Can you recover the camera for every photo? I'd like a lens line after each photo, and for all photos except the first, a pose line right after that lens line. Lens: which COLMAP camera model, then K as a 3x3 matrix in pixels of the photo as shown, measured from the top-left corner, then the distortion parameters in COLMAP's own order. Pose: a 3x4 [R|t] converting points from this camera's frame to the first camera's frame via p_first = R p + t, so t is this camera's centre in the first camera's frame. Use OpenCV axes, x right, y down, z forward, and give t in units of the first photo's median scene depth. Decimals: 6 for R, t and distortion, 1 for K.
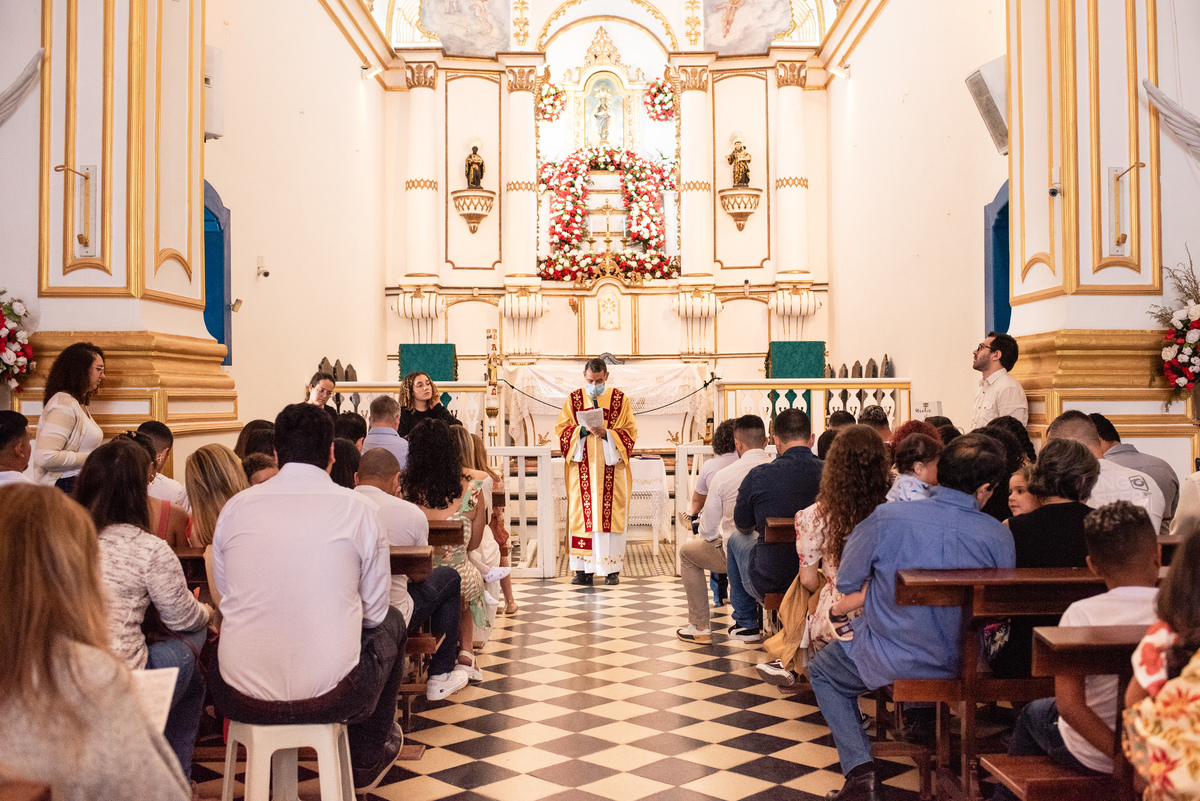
lens RADIAL K [[1140.1, 0, 600.0], [0, 1140.1, 400.5], [0, 0, 1]] dist [-0.055375, 0.017341]
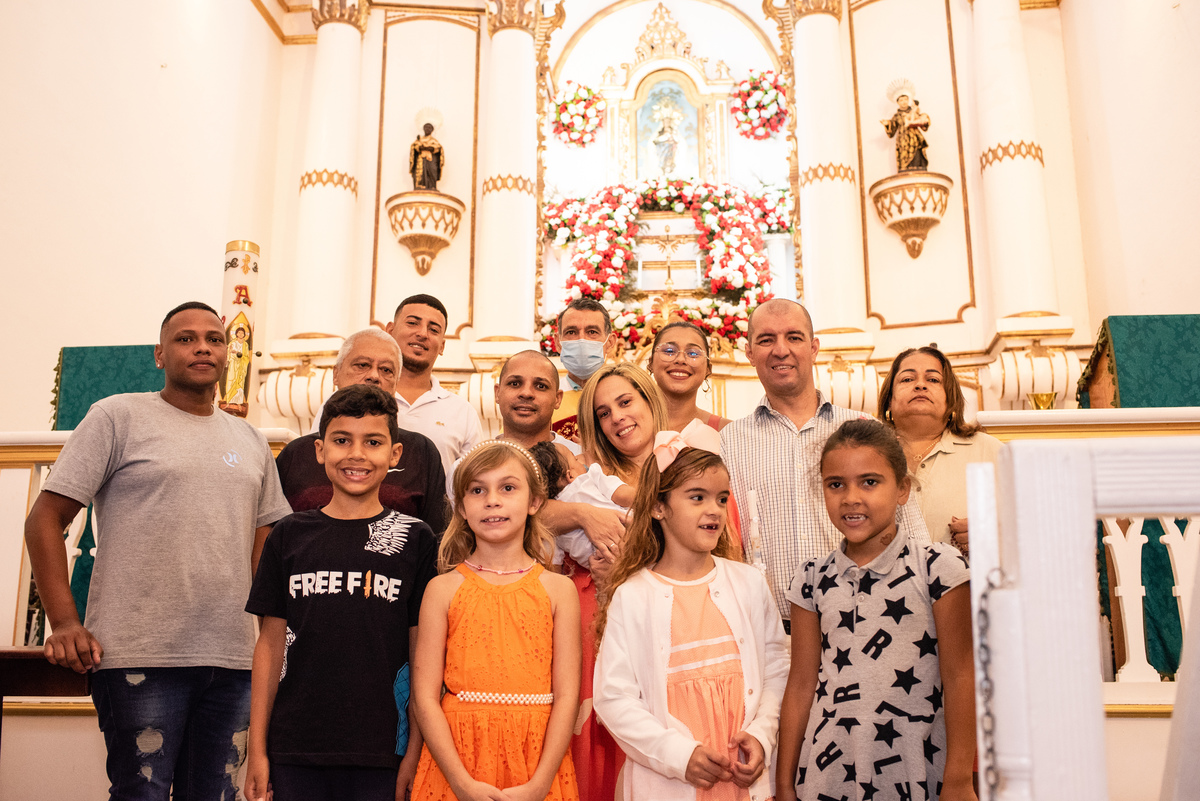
lens RADIAL K [[1140.1, 0, 600.0], [0, 1140.1, 400.5], [0, 0, 1]] dist [-0.055375, 0.017341]
pose [[0.996187, -0.015595, -0.085834, 0.020282], [-0.003619, 0.975660, -0.219259, 0.032460], [0.087164, 0.218733, 0.971884, 0.469627]]
